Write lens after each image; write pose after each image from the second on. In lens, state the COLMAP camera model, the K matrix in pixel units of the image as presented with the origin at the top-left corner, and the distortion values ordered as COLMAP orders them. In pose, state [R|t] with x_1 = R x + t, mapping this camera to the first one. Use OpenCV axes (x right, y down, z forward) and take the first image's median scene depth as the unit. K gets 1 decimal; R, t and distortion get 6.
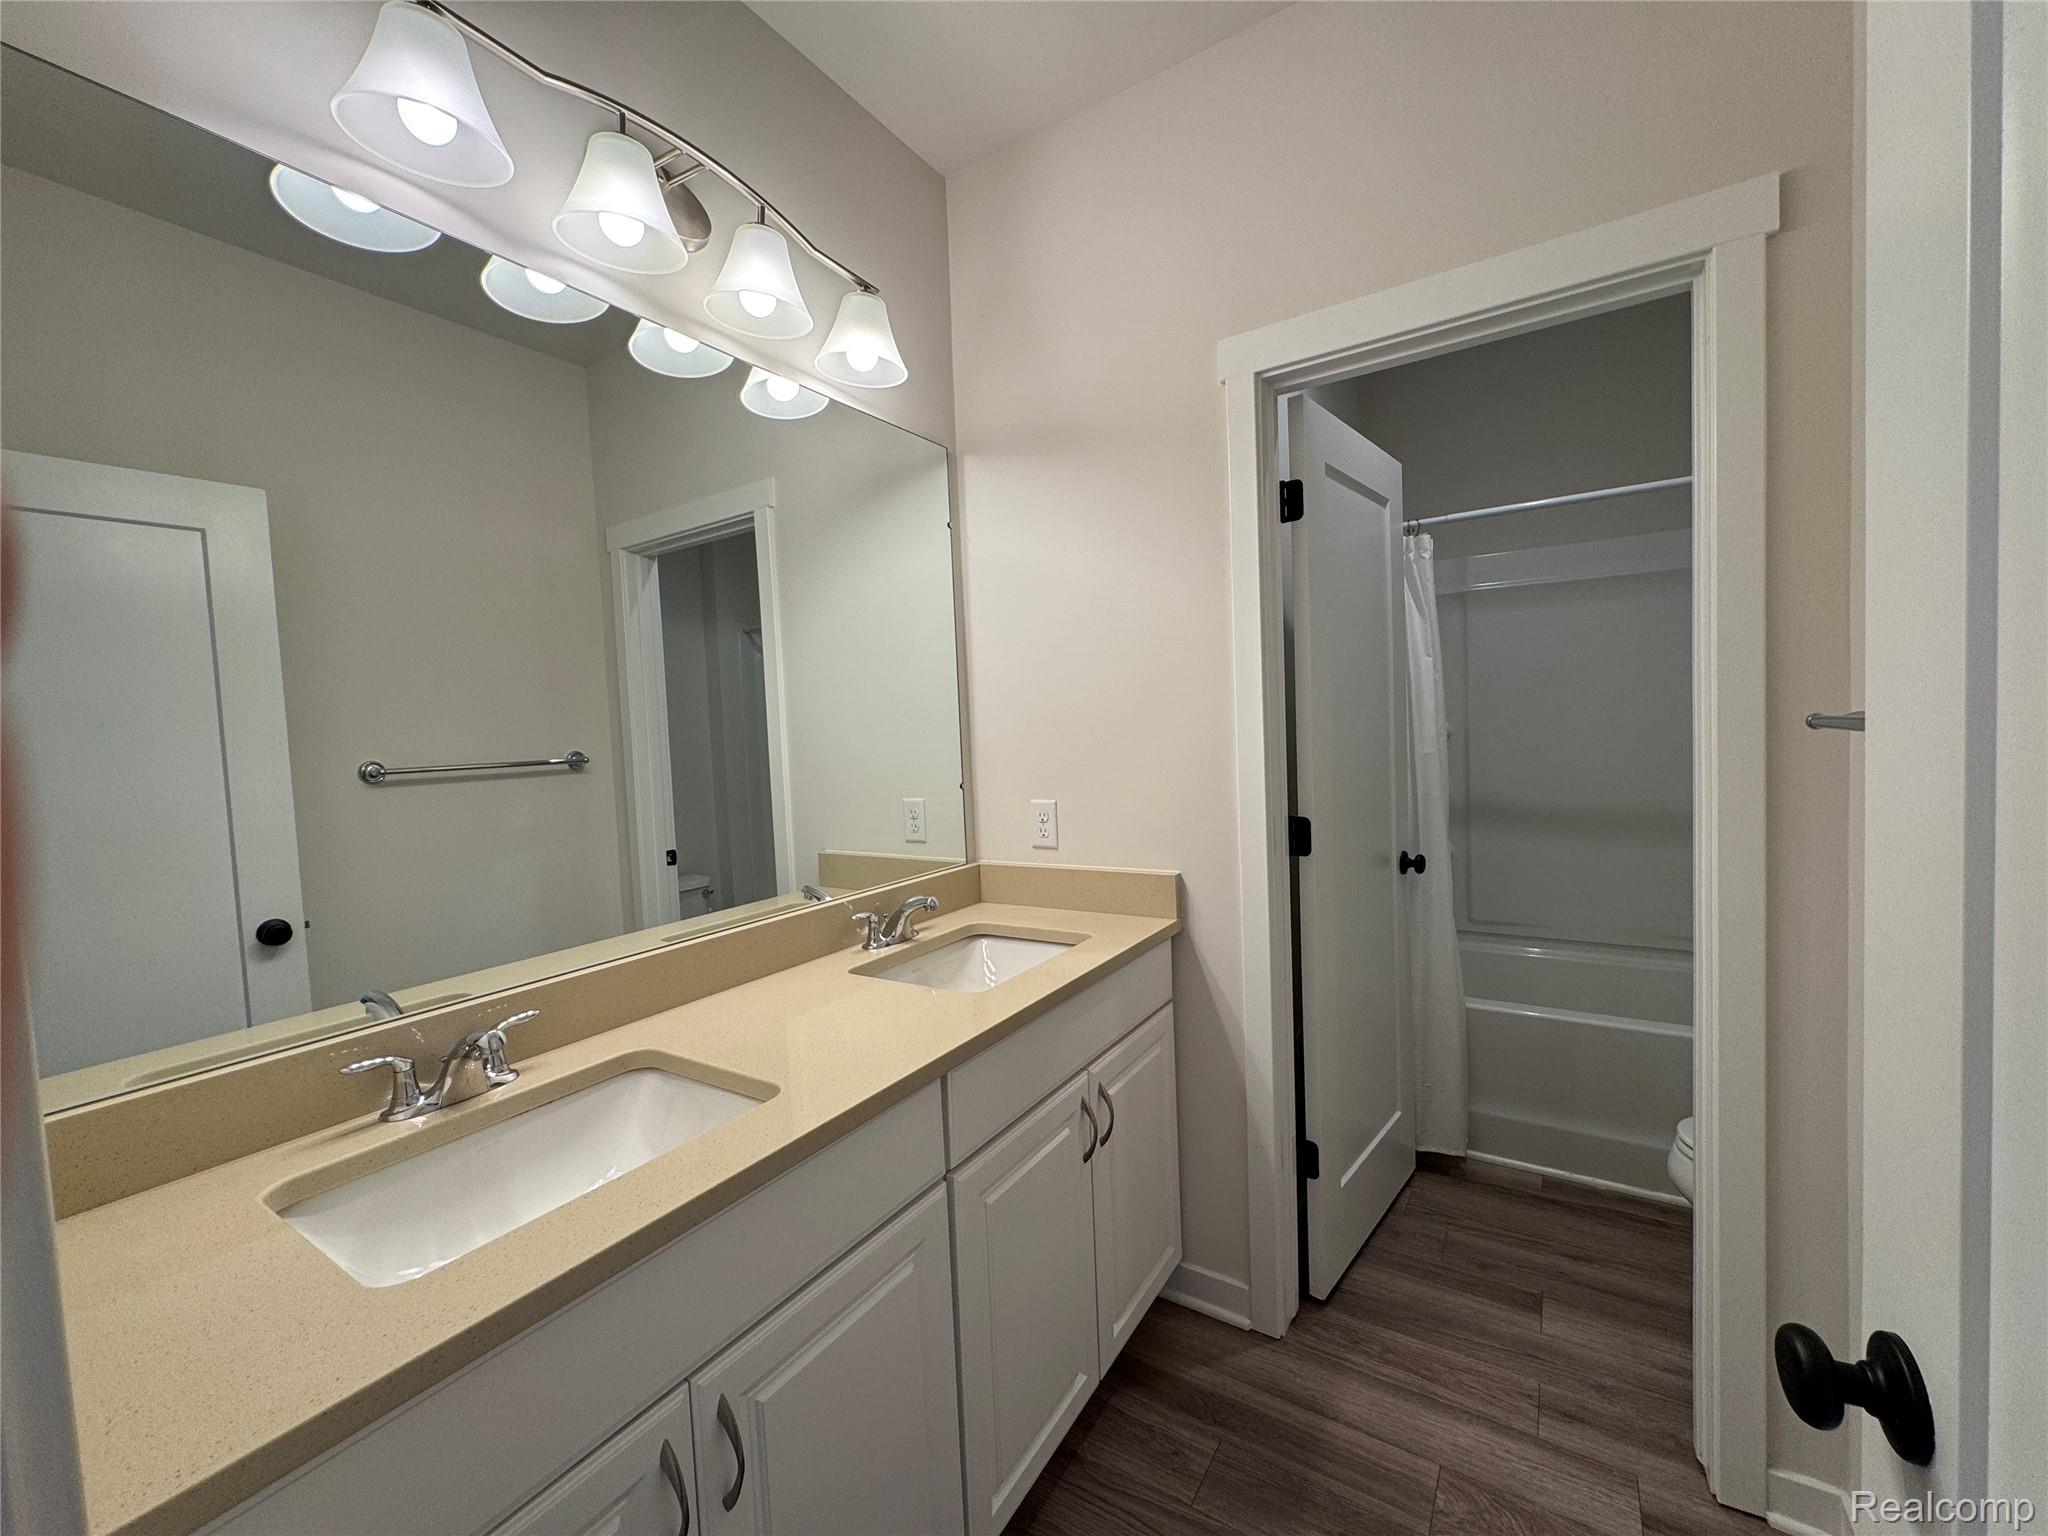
lens RADIAL K [[836.3, 0, 865.6], [0, 836.3, 813.8], [0, 0, 1]] dist [0.000487, 0.019231]
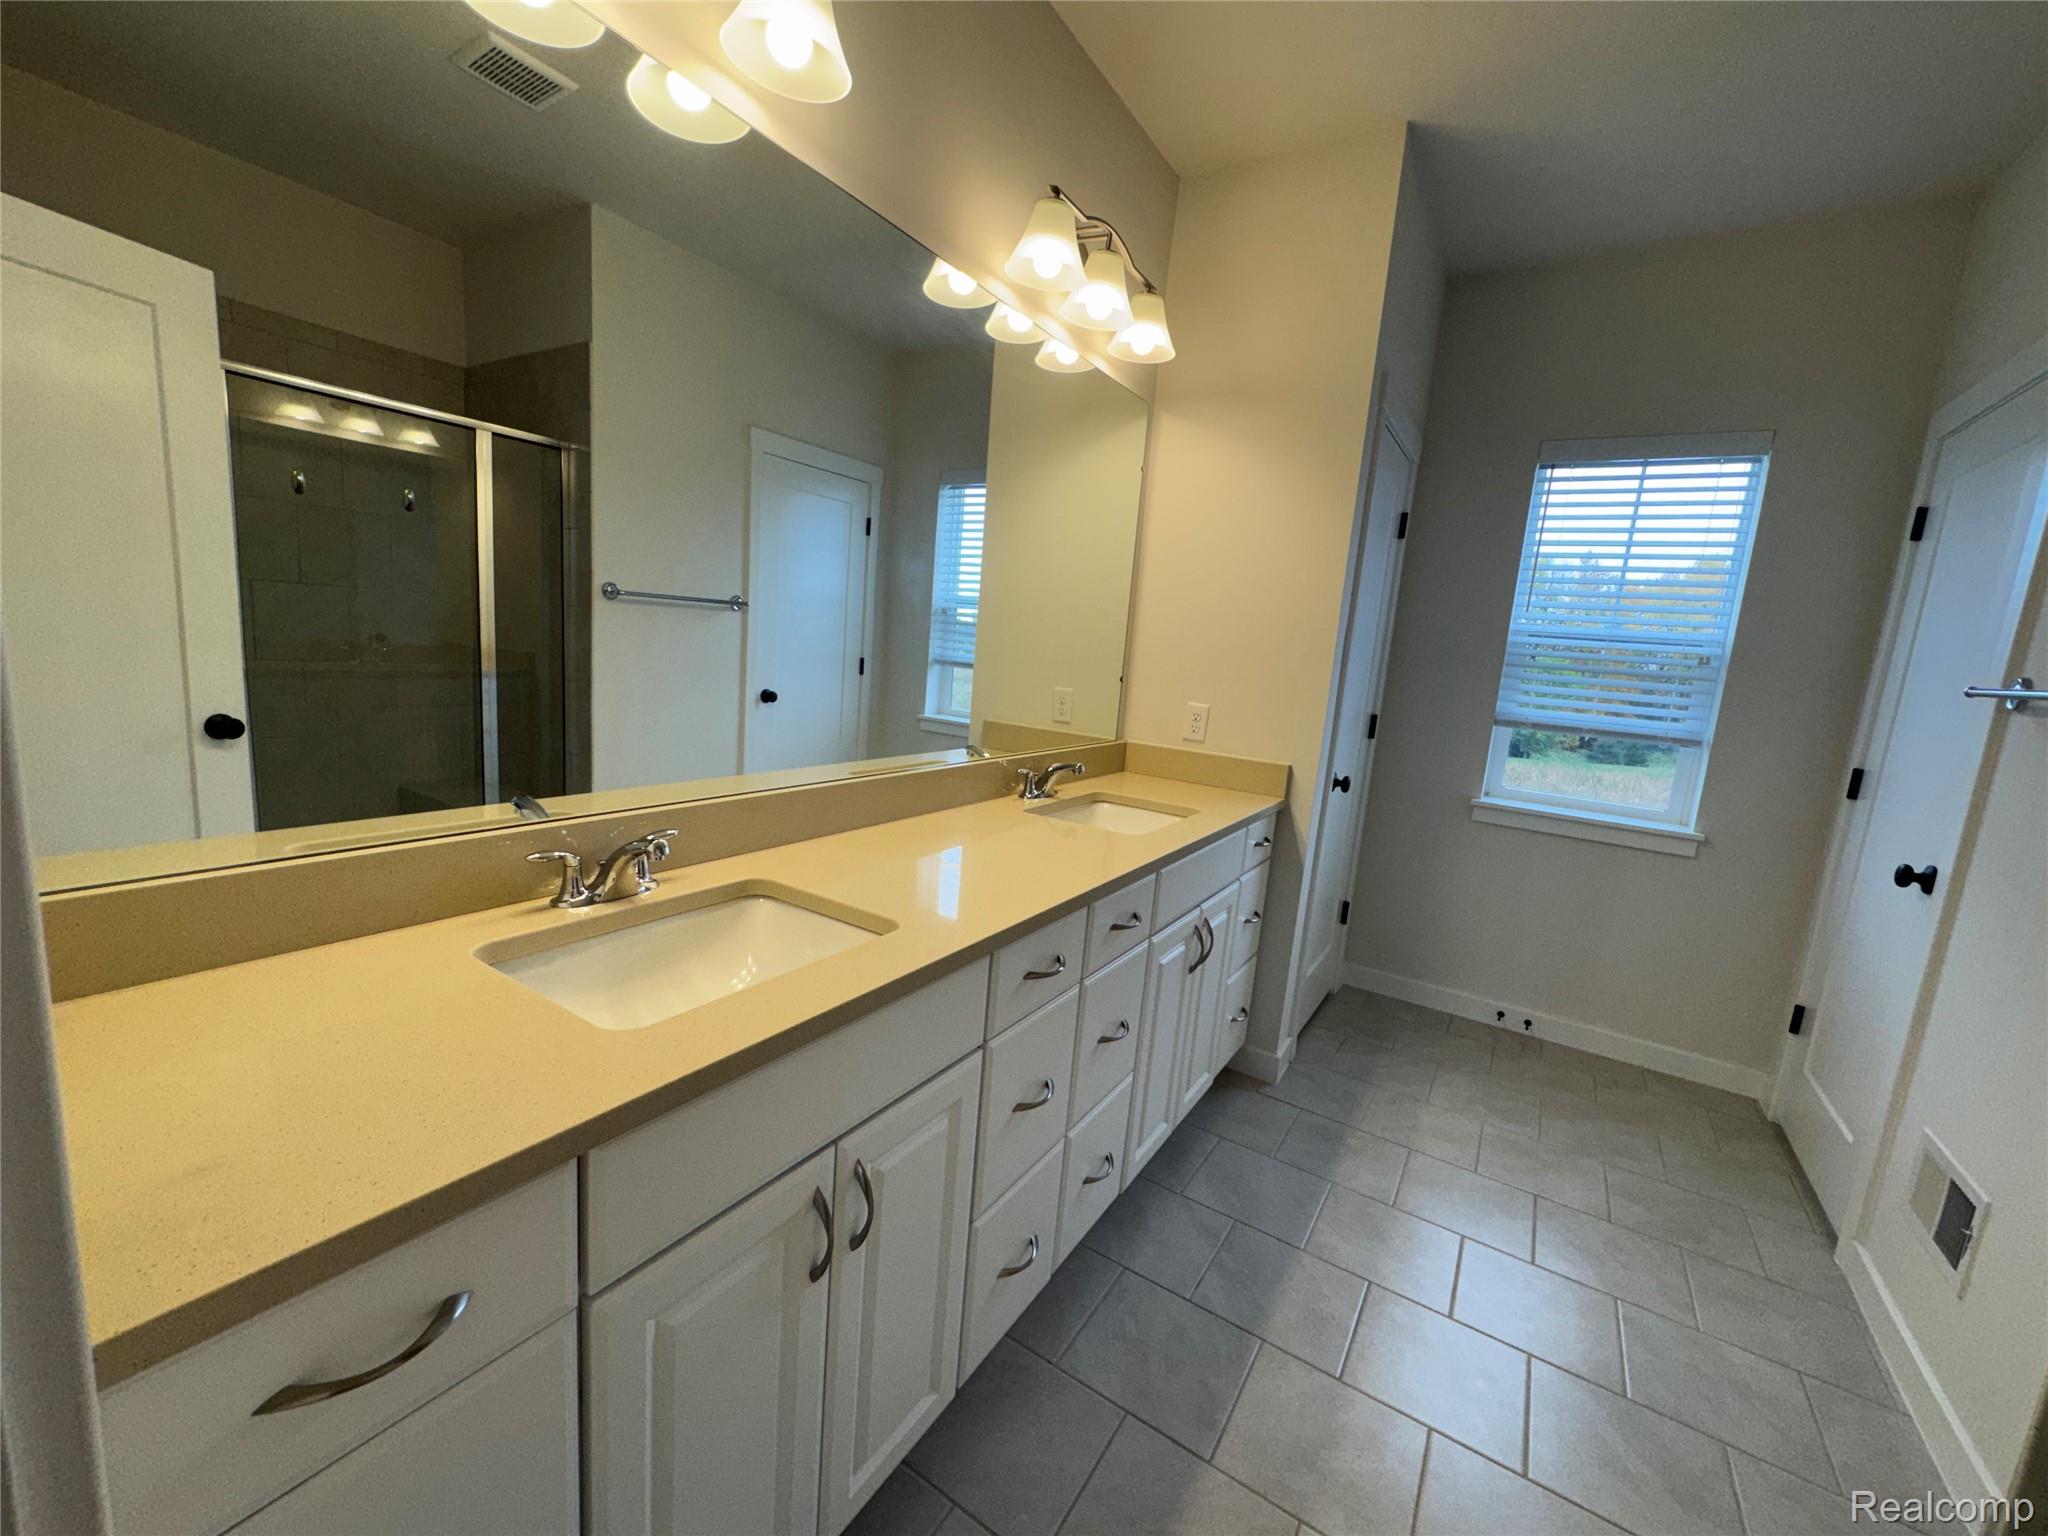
lens RADIAL K [[818.0, 0, 1024.0], [0, 818.0, 768.0], [0, 0, 1]] dist [-0.000283, -0.000260]
pose [[0.986367, 0.119041, 0.113617, -0.120622], [-0.128529, 0.988459, 0.080186, 0.018210], [-0.102761, -0.093696, 0.990283, -0.152158]]
